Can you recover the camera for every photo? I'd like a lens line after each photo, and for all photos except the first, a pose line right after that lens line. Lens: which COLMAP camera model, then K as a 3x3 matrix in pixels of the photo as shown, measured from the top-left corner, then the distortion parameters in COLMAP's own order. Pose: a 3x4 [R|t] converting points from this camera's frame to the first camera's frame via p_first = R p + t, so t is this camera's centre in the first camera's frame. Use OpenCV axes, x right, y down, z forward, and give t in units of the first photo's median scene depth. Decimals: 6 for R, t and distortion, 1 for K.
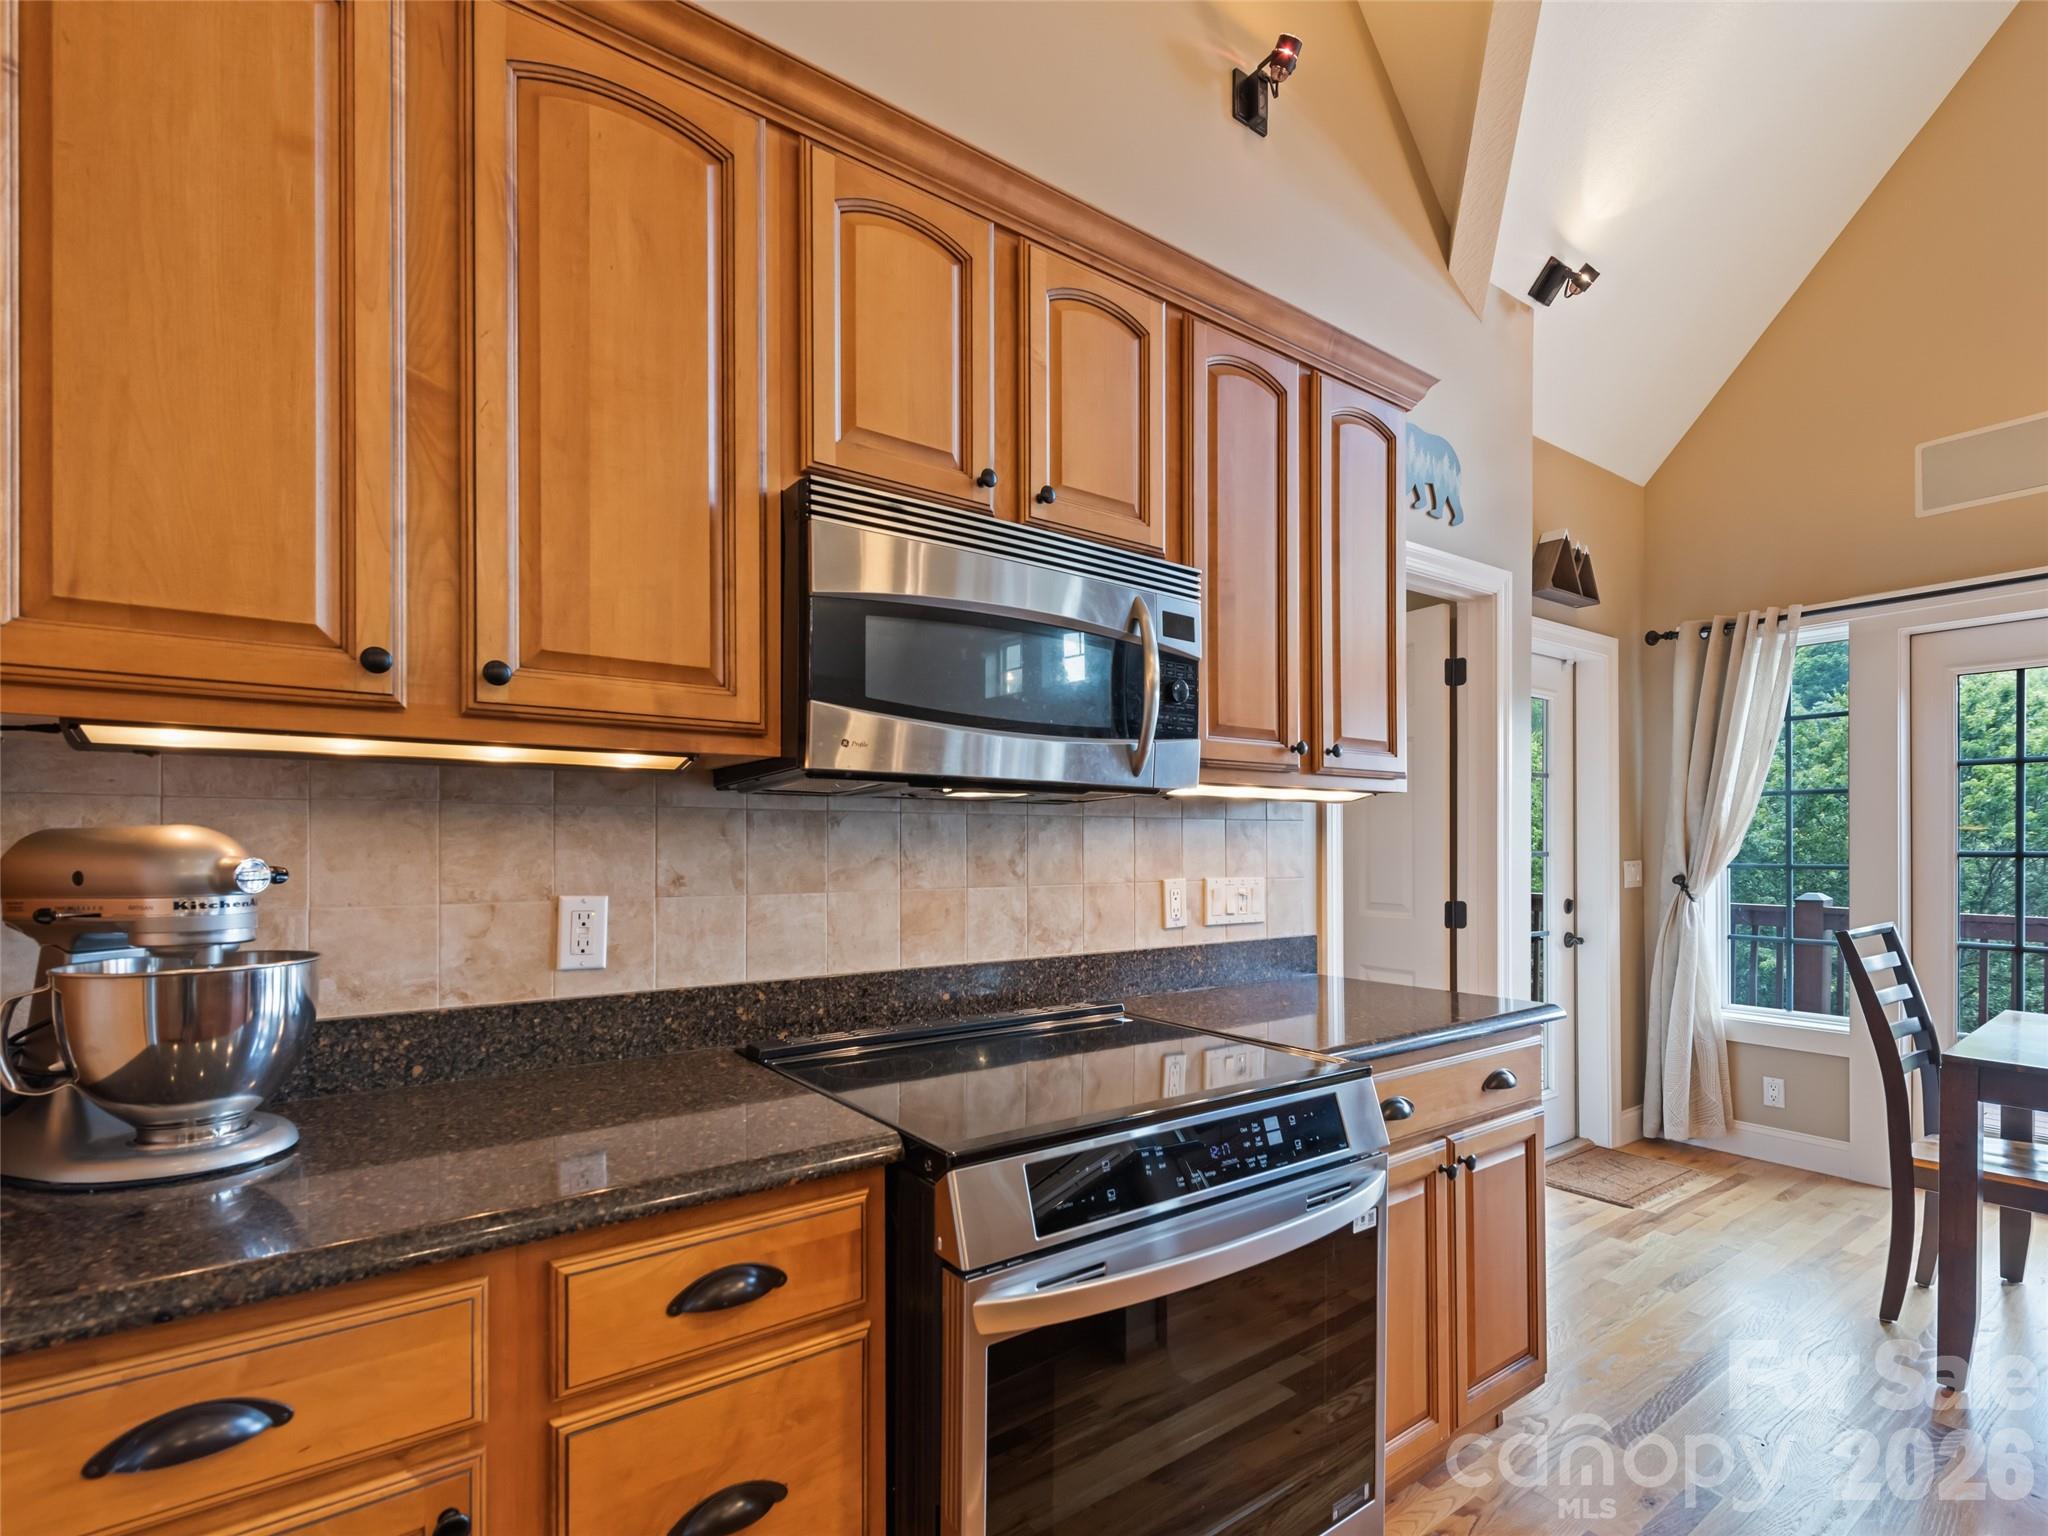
lens RADIAL K [[1012.1, 0, 1072.6], [0, 1012.1, 827.2], [0, 0, 1]] dist [0.012196, -0.004345]
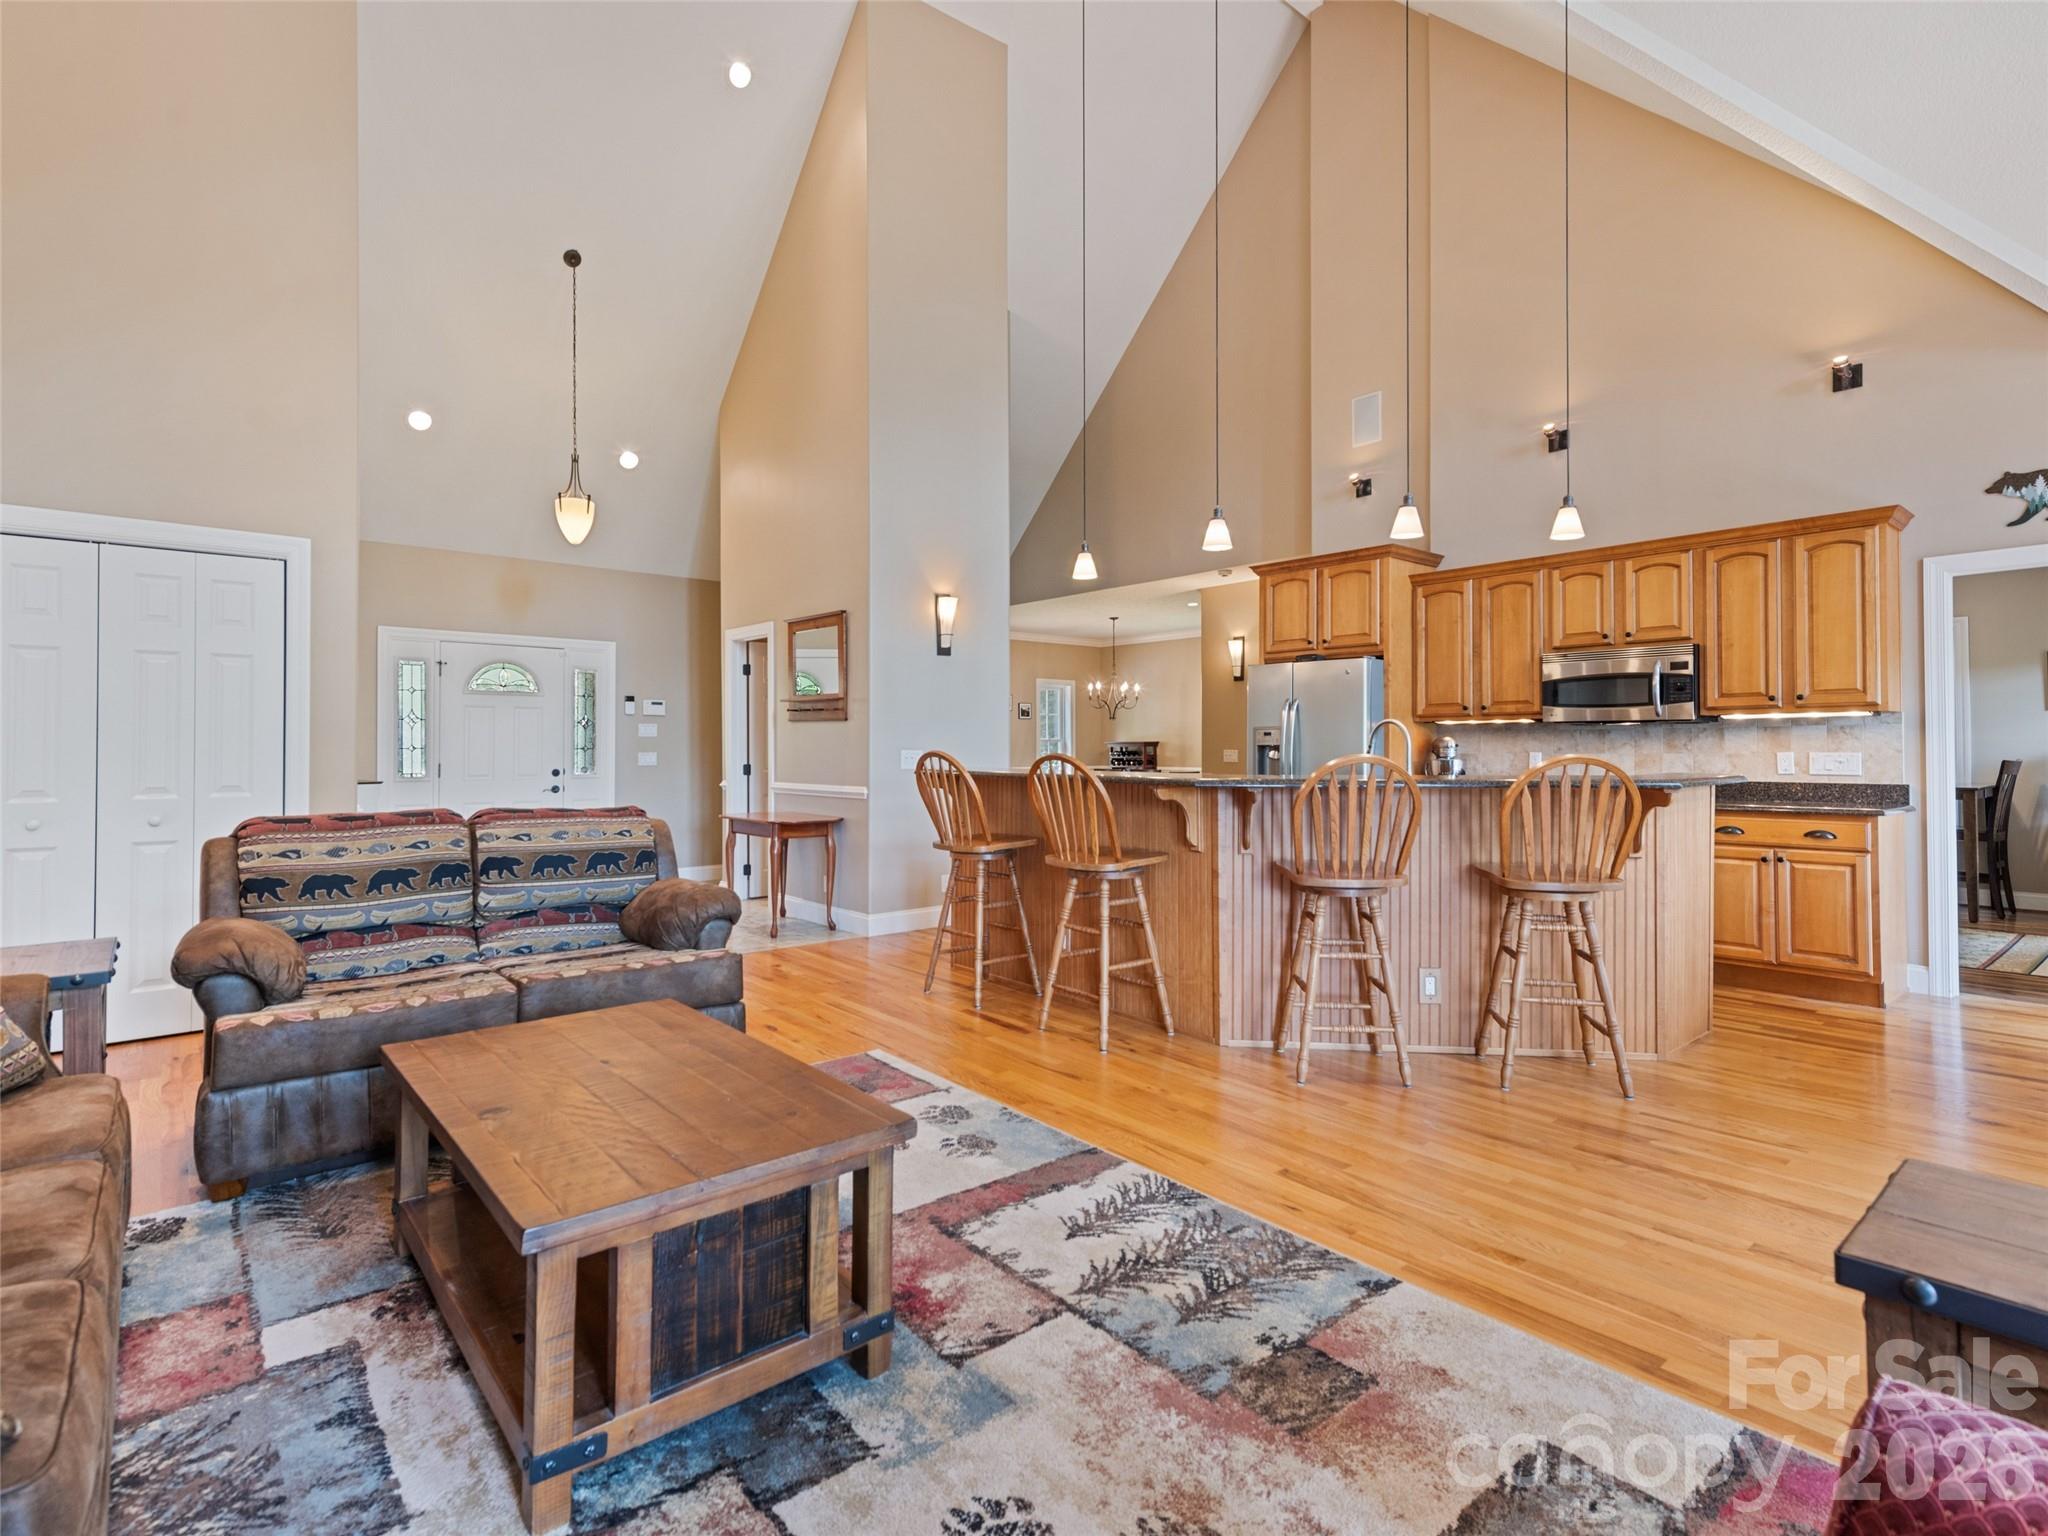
lens RADIAL K [[1012.1, 0, 992.7], [0, 1012.1, 739.1], [0, 0, 1]] dist [0.012196, -0.004345]
pose [[0.013993, -0.009978, -0.999852, 3.039969], [0.019772, 0.999757, -0.009701, 0.008585], [0.999707, -0.019633, 0.014187, -1.066063]]
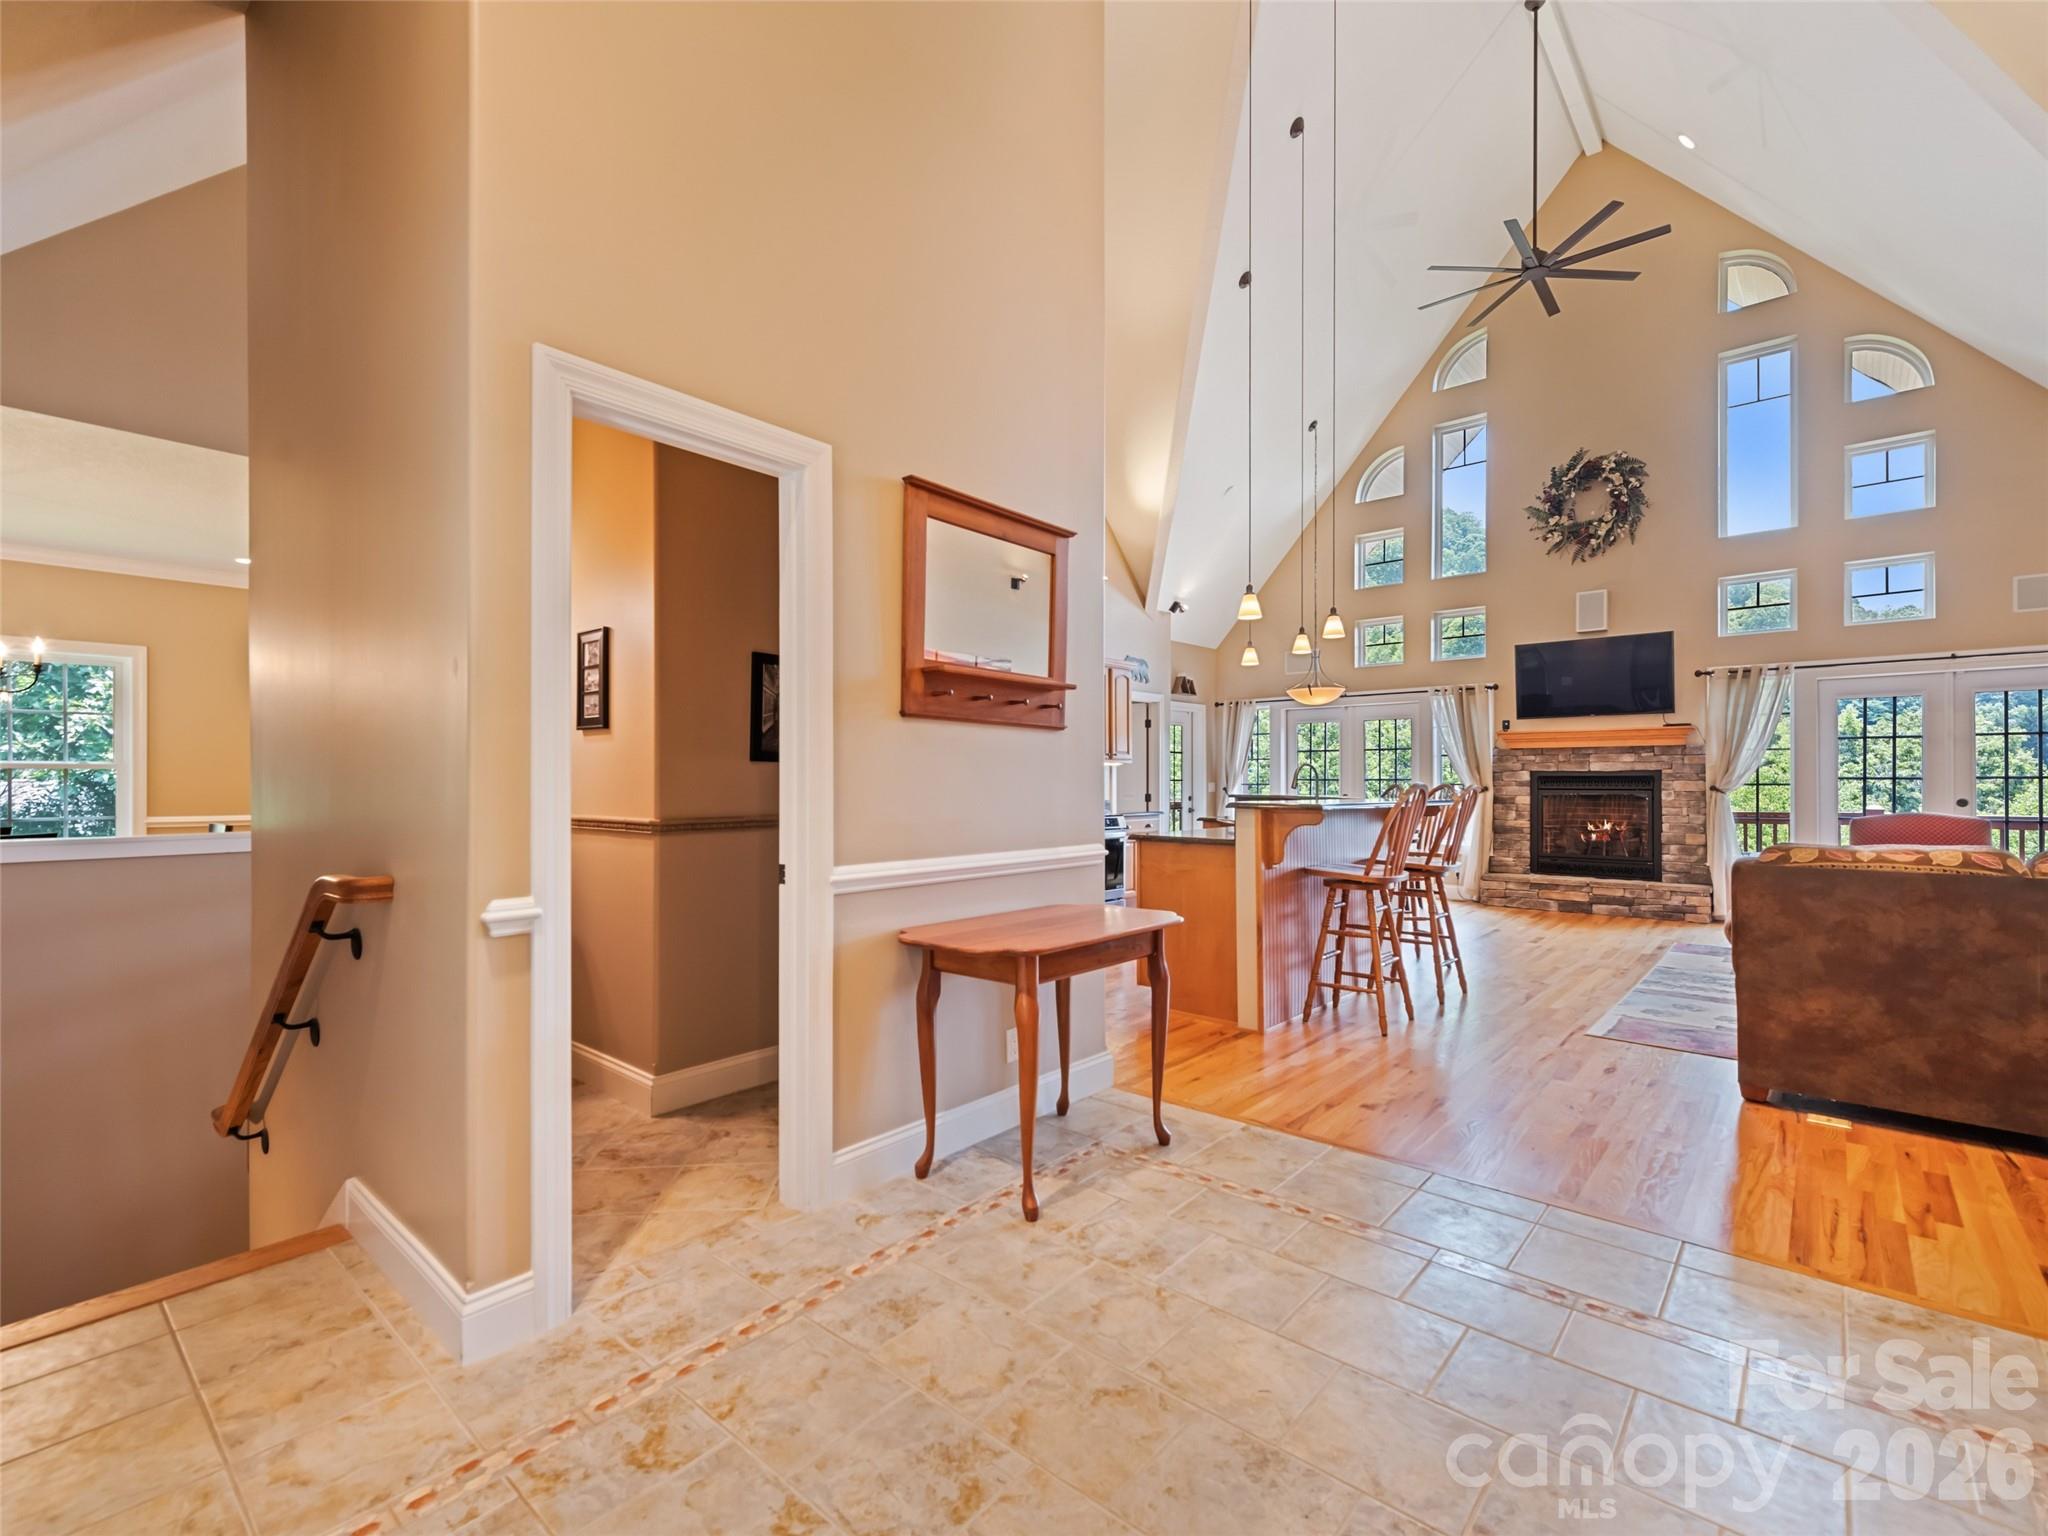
lens RADIAL K [[929.6, 0, 1027.5], [0, 929.6, 779.4], [0, 0, 1]] dist [0.012611, -0.003557]
pose [[0.982044, -0.000766, 0.188650, -1.028818], [-0.001889, 0.999902, 0.013898, -0.025332], [-0.188642, -0.014005, 0.981946, -3.383866]]
